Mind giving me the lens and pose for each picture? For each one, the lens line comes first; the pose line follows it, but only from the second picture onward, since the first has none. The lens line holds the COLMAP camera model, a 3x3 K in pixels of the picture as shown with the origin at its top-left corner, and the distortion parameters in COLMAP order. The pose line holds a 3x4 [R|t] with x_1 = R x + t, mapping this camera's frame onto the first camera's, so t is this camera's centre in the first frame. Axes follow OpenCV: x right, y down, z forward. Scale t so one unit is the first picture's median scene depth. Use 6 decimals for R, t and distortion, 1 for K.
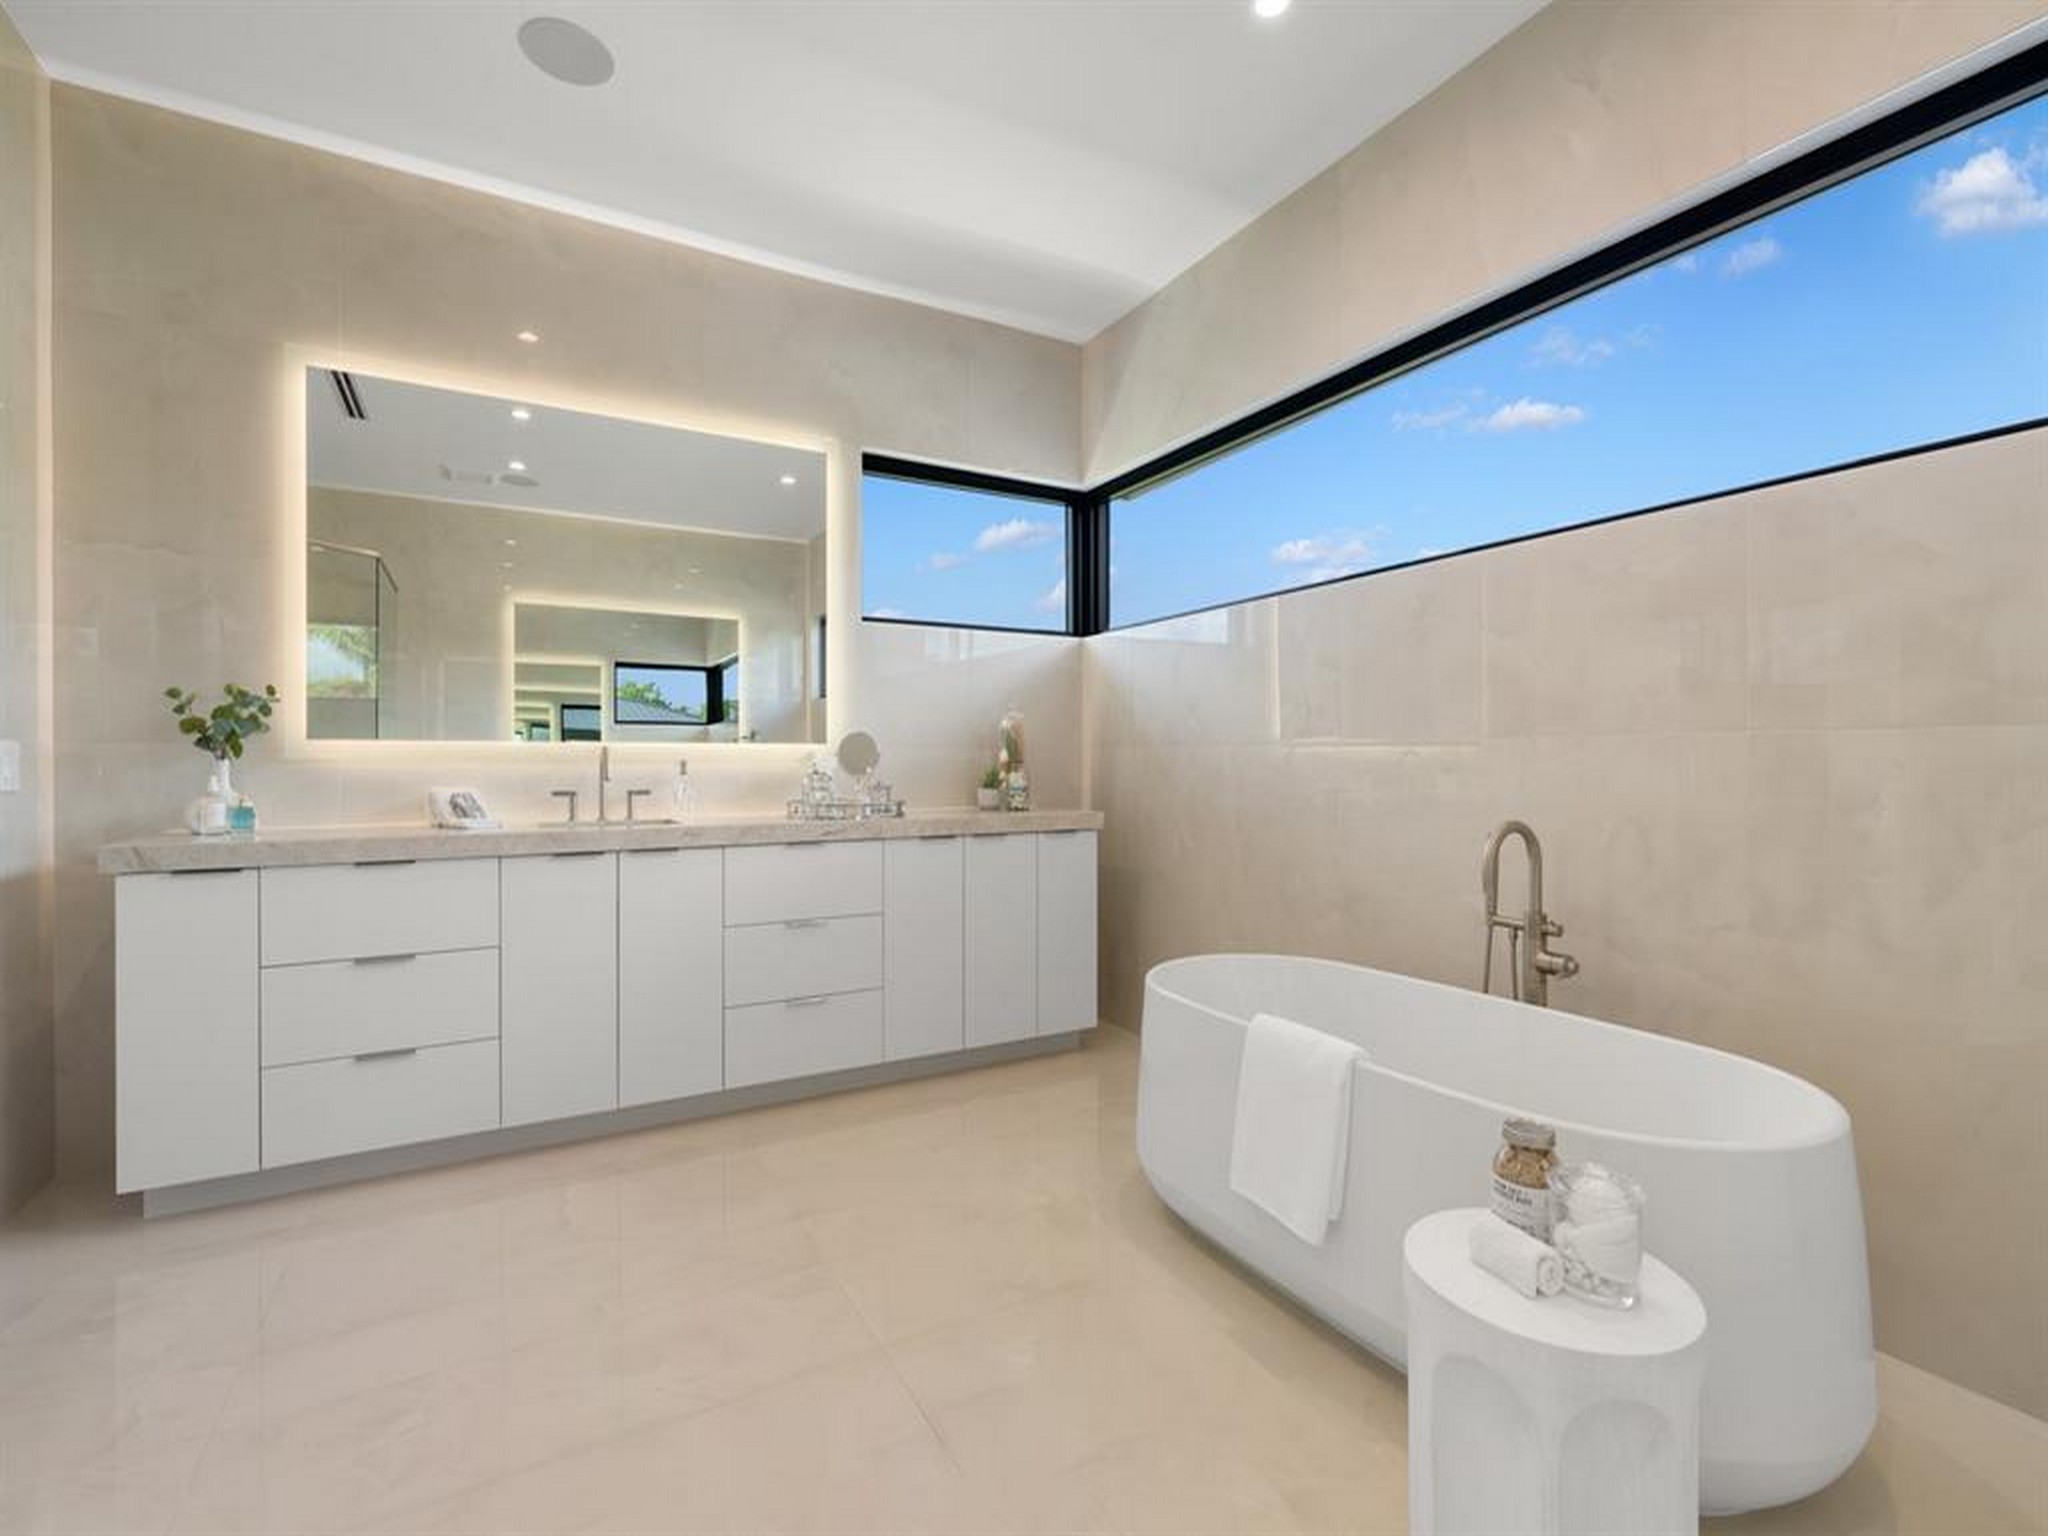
lens RADIAL K [[918.5, 0, 1024.0], [0, 918.5, 768.0], [0, 0, 1]] dist [-0.001013, -0.000097]
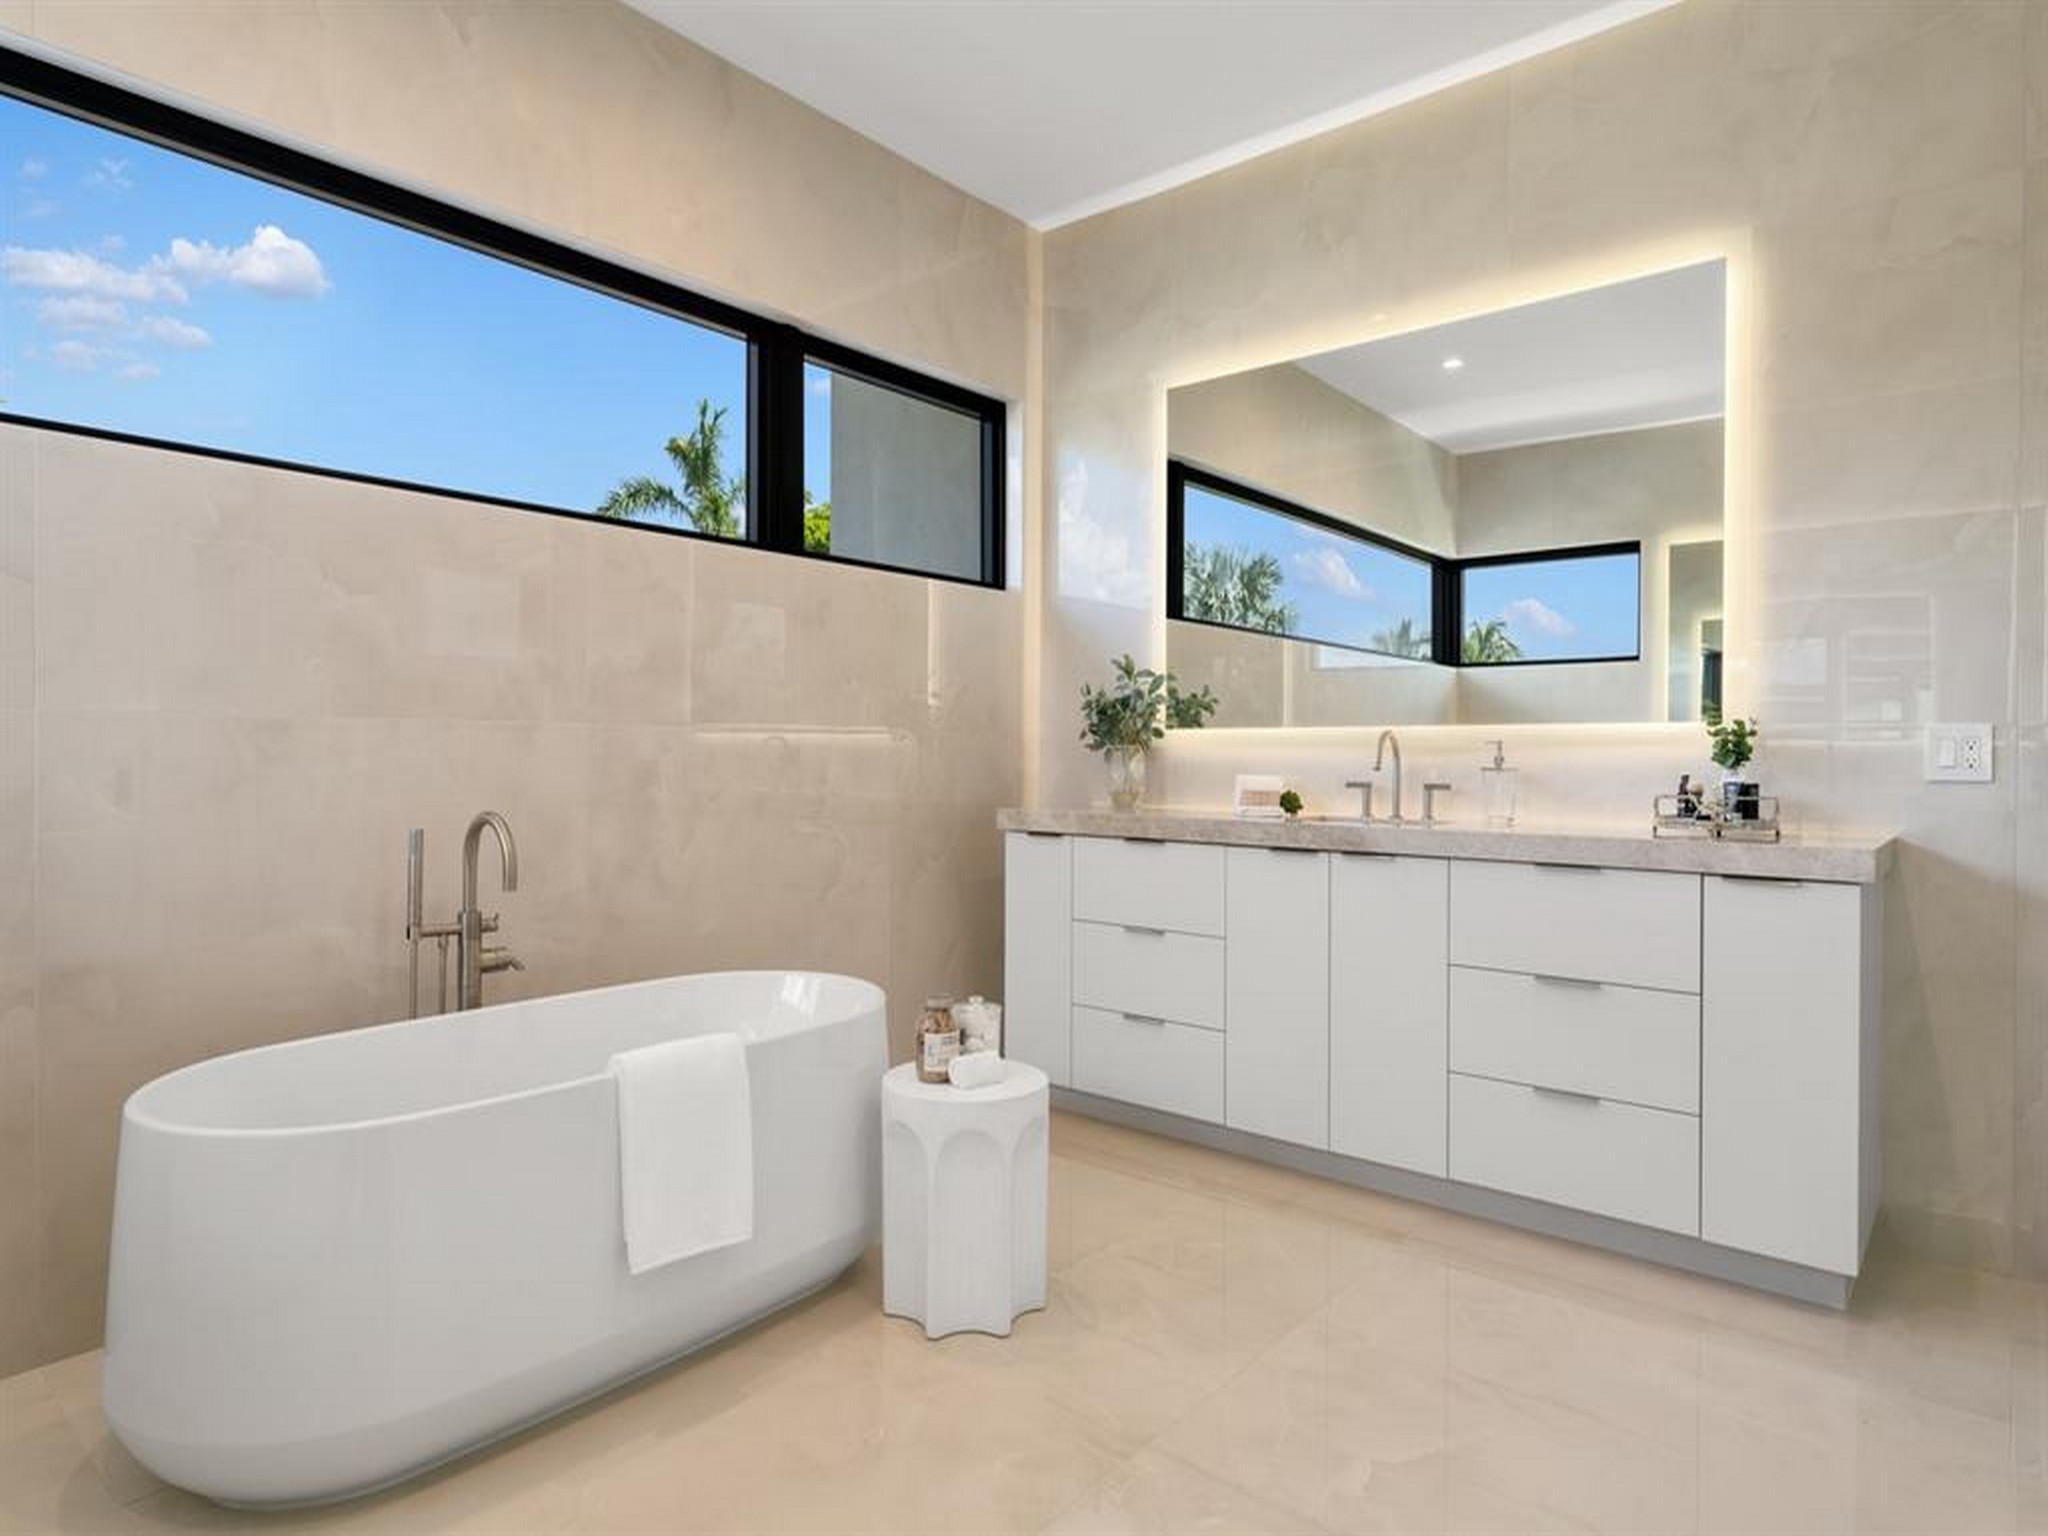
lens RADIAL K [[1161.4, 0, 1025.9], [0, 1161.4, 762.7], [0, 0, 1]] dist [0.004866, 0.001235]
pose [[-0.353168, -0.008554, 0.935521, -0.505590], [0.001825, 0.999950, 0.009832, -0.001509], [-0.935558, 0.005180, -0.353135, 0.616479]]
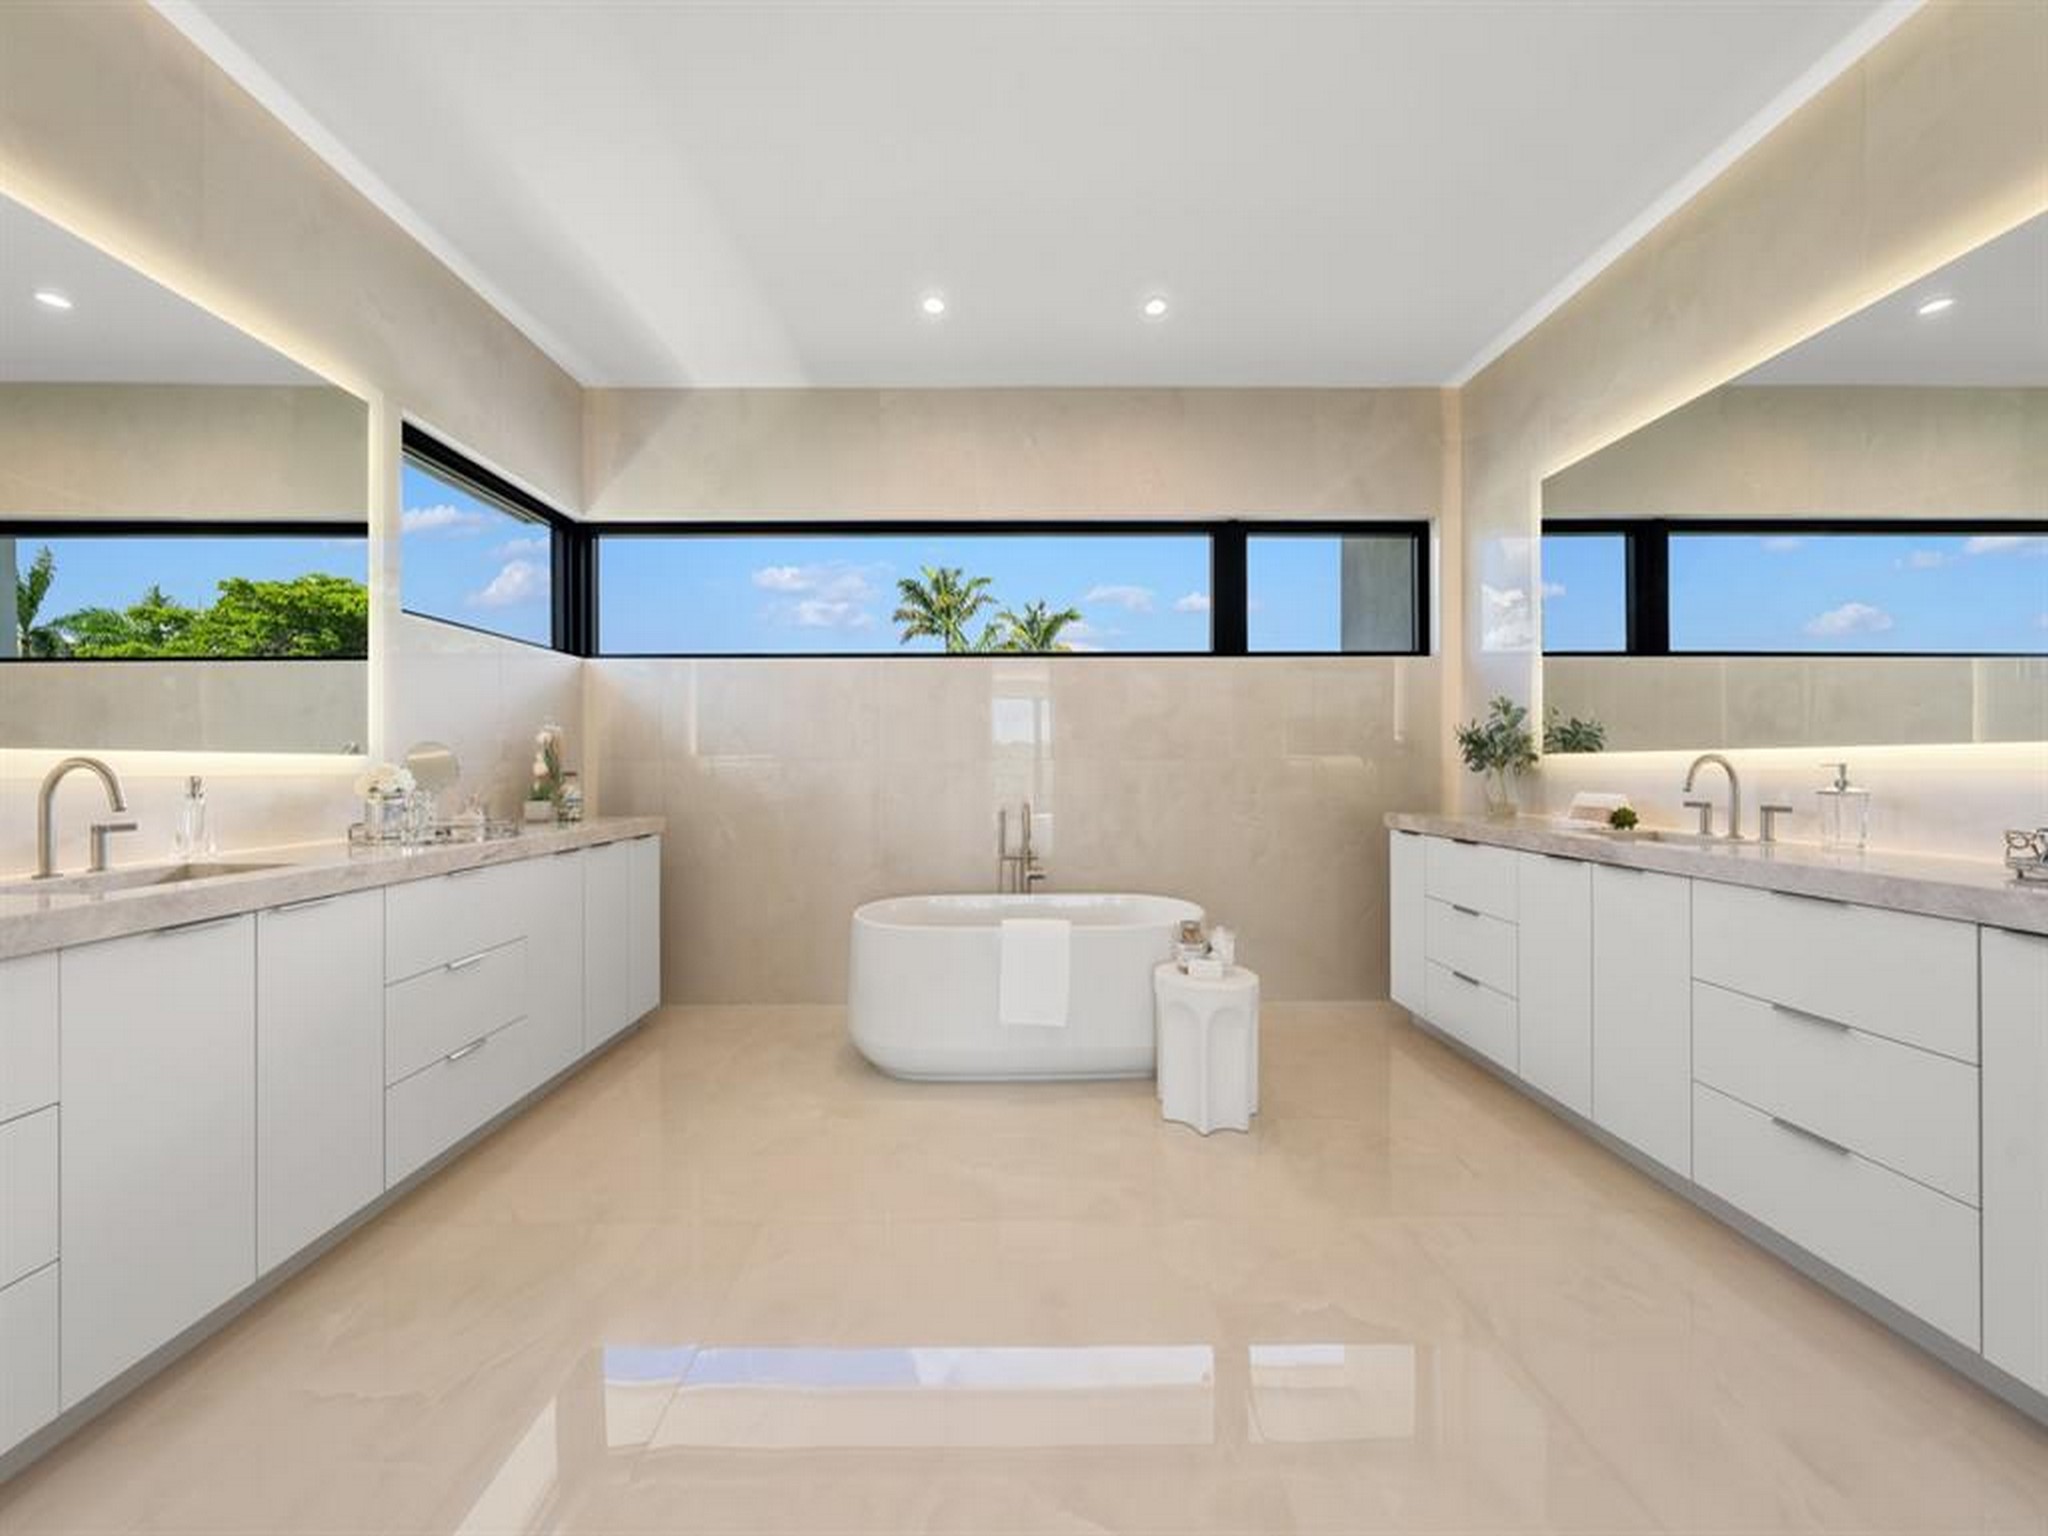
lens RADIAL K [[704.0, 0, 1024.0], [0, 704.0, 768.0], [0, 0, 1]] dist [-0.000565, -0.000117]
pose [[0.470187, -0.001835, 0.882565, -0.542295], [0.007315, 0.999972, -0.001818, -0.010144], [-0.882537, 0.007311, 0.470187, 0.200730]]
